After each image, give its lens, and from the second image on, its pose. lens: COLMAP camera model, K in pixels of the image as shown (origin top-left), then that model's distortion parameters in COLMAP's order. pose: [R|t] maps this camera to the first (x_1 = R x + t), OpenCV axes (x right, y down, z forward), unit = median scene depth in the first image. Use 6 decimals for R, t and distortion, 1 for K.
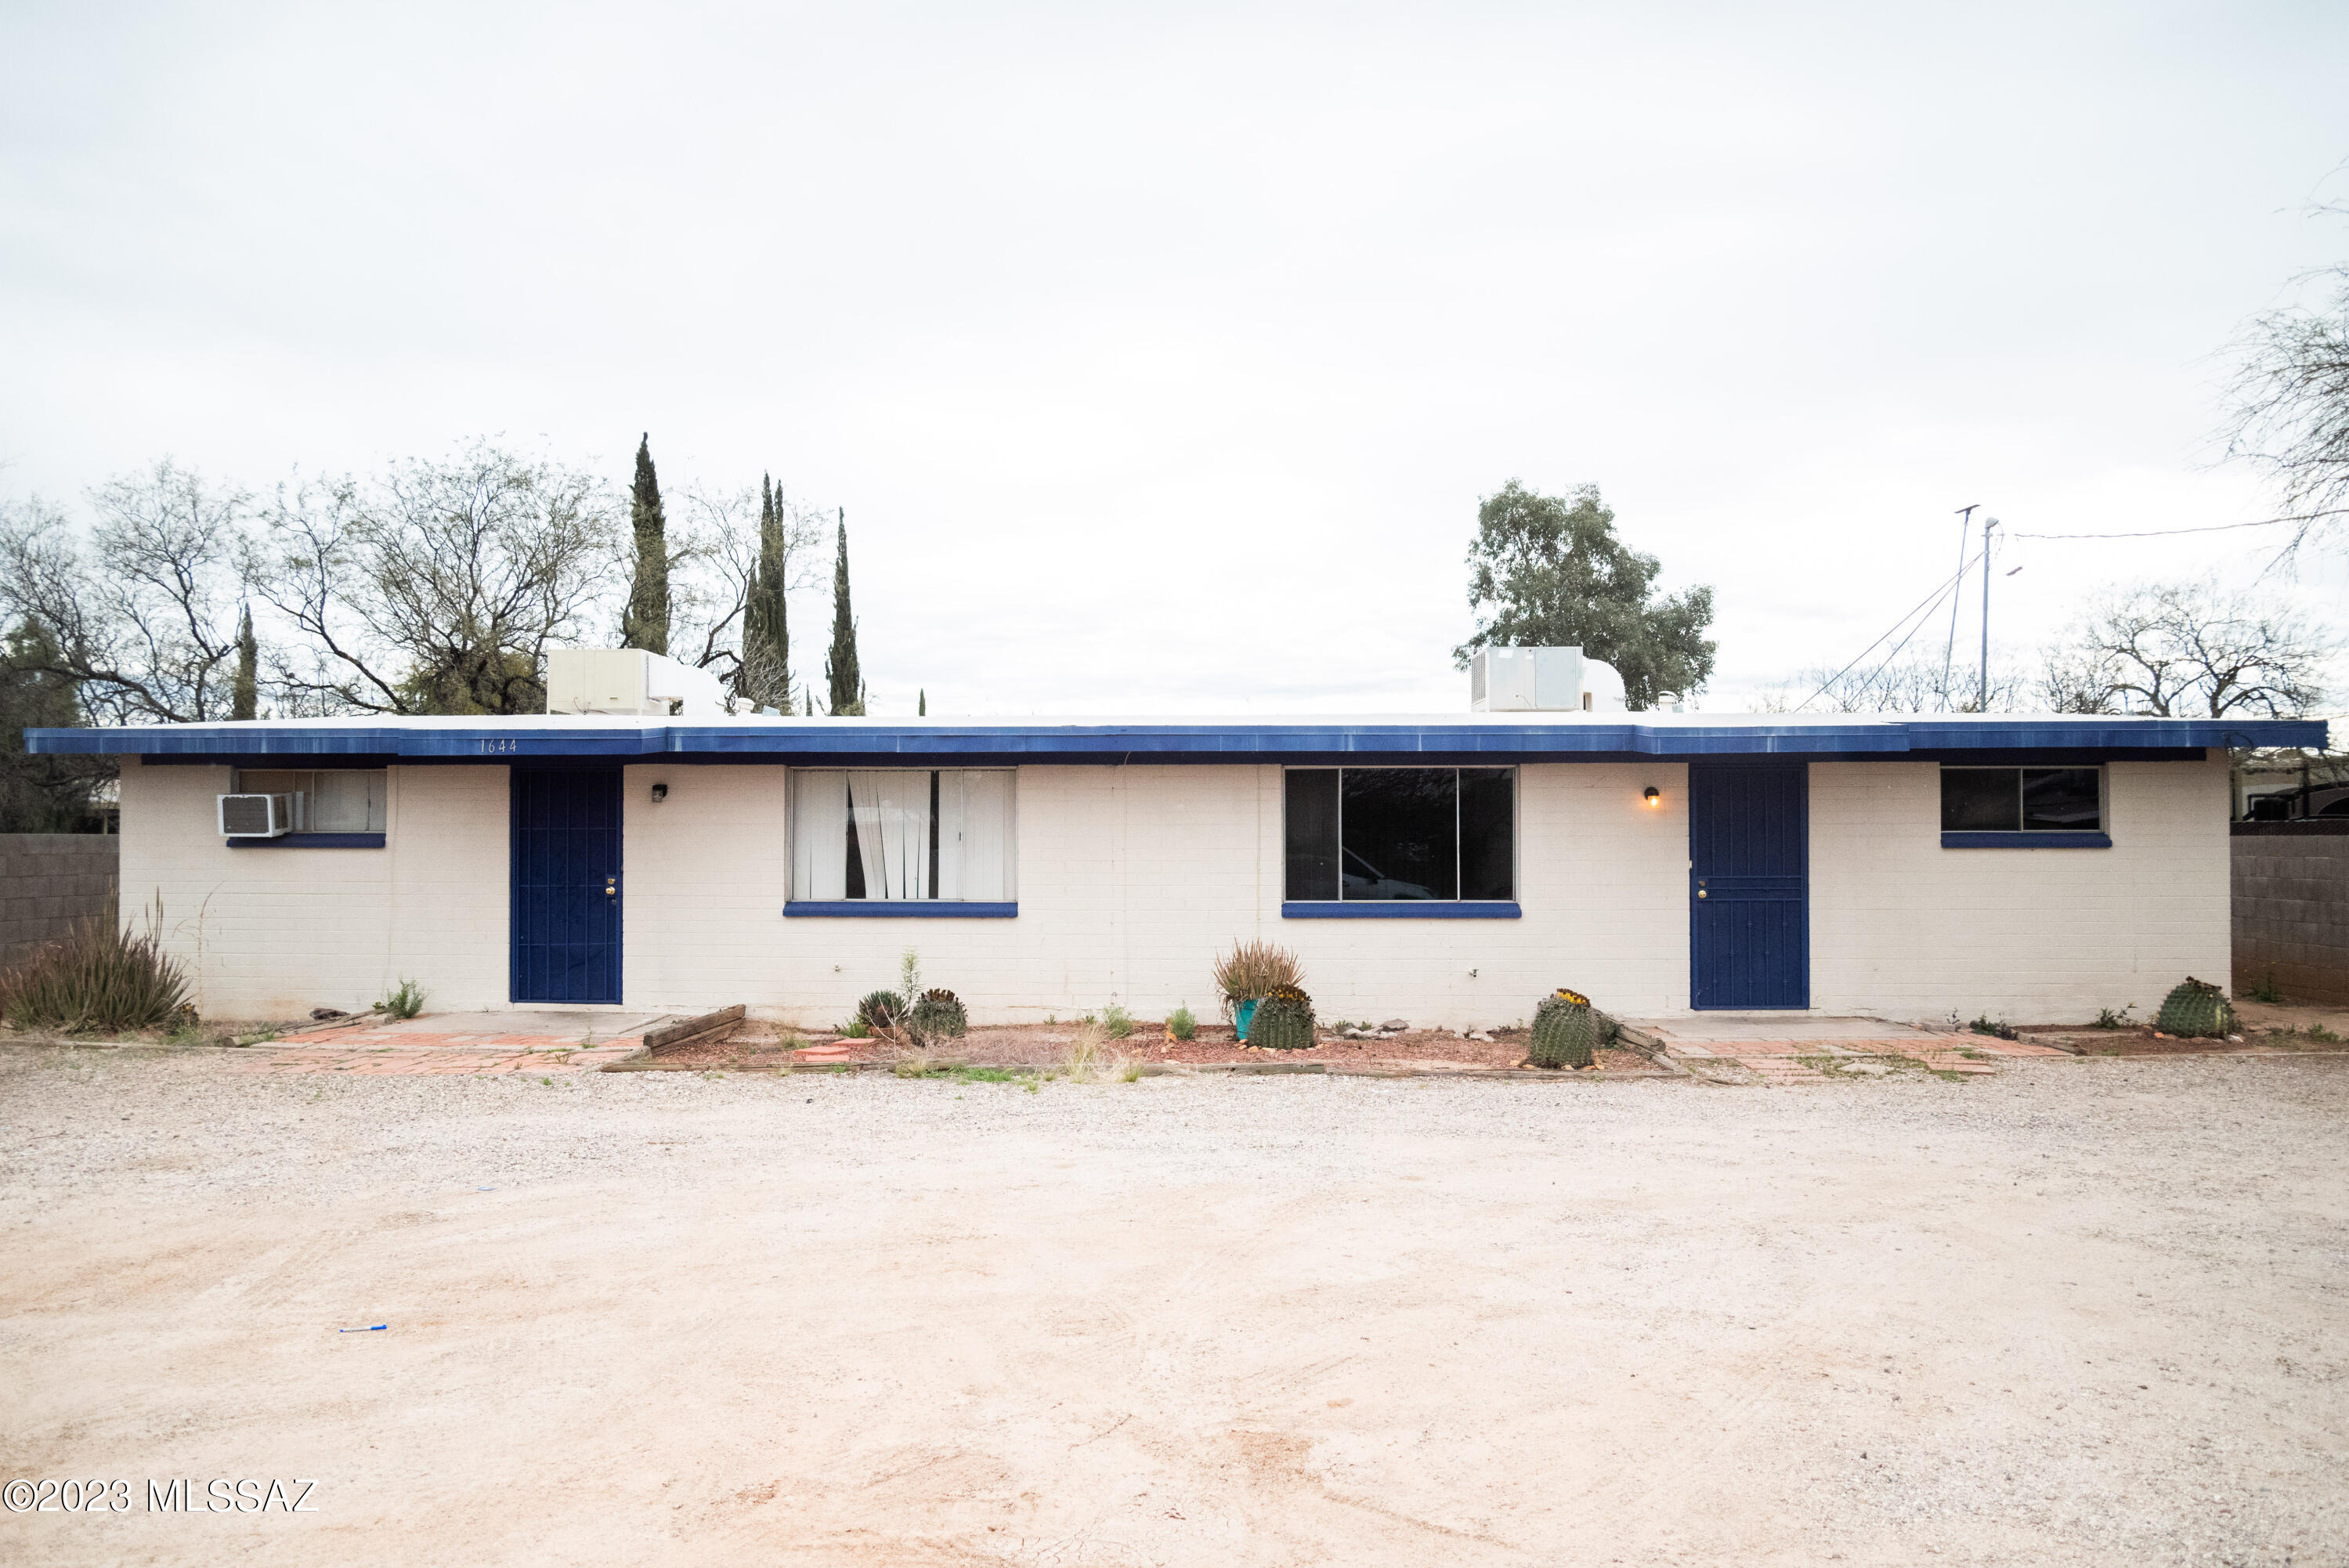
lens RADIAL K [[1703.6, 0, 1174.5], [0, 1703.6, 784.0], [0, 0, 1]] dist [-0.013084, -0.002945]
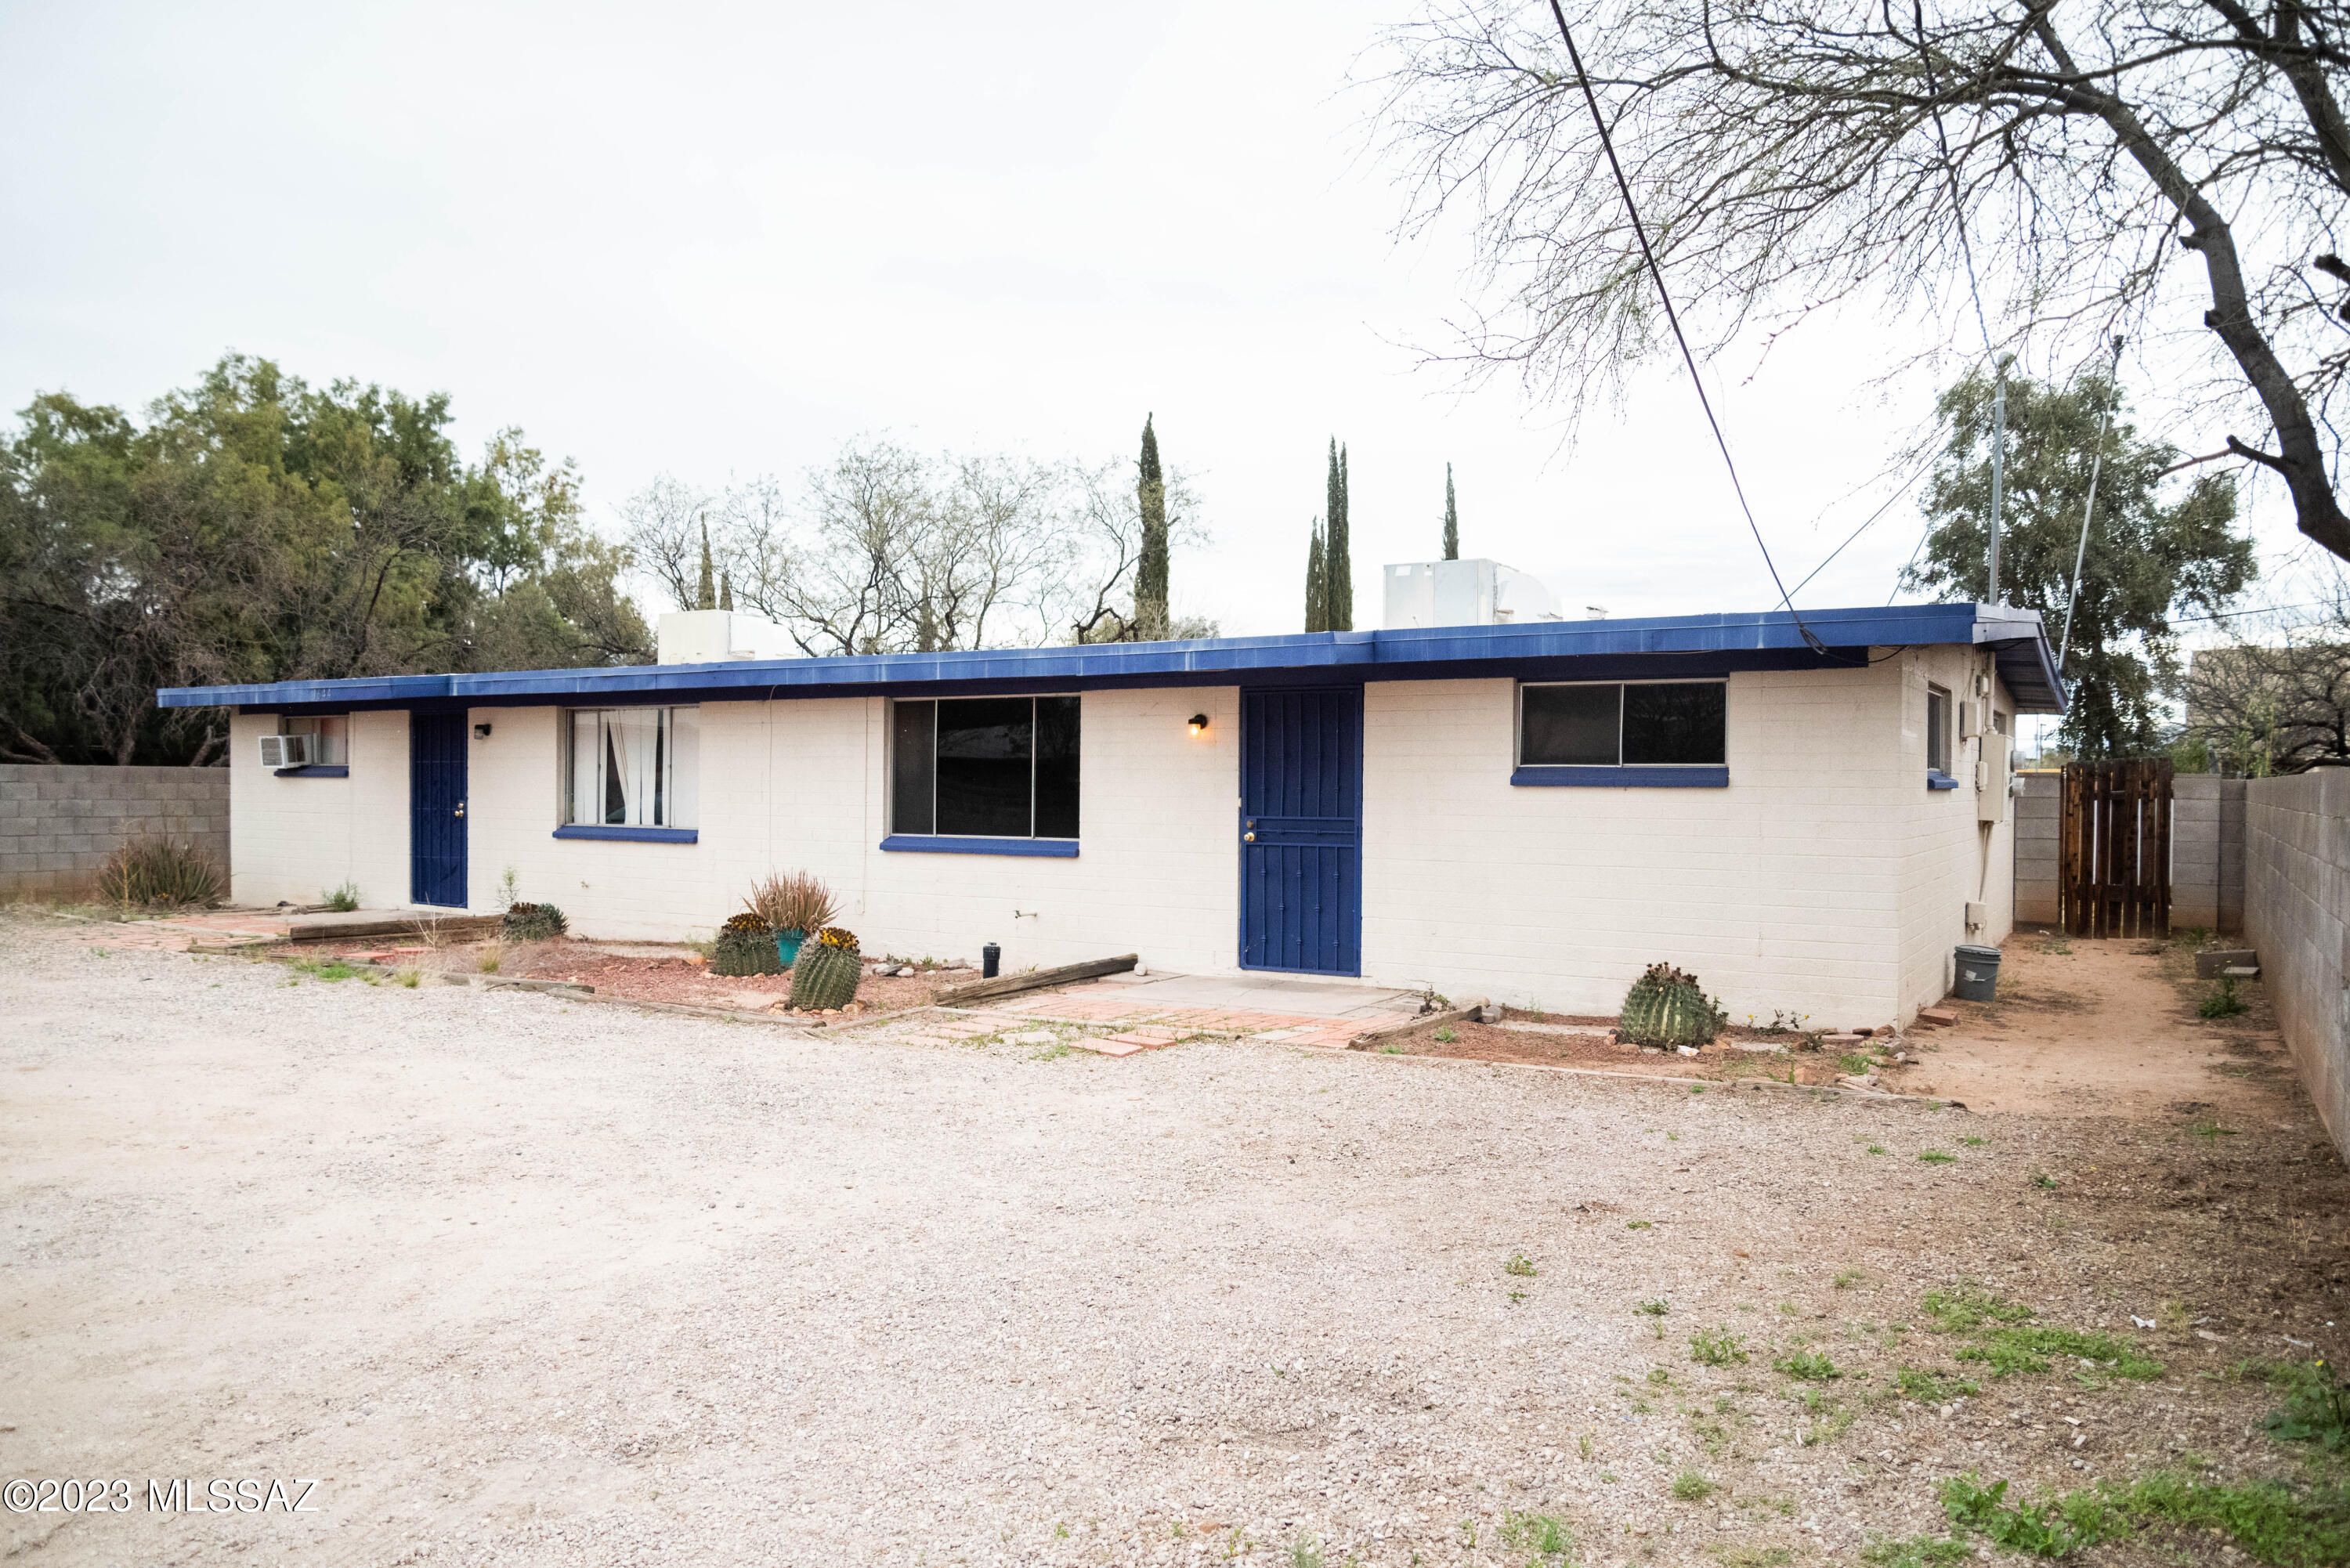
lens RADIAL K [[1634.4, 0, 1175.0], [0, 1634.4, 784.0], [0, 0, 1]] dist [-0.028714, -0.002584]
pose [[0.866422, 0.006490, -0.499271, 0.685864], [0.008449, 0.999582, 0.027655, 0.014163], [0.499242, -0.028179, 0.866004, 0.255376]]
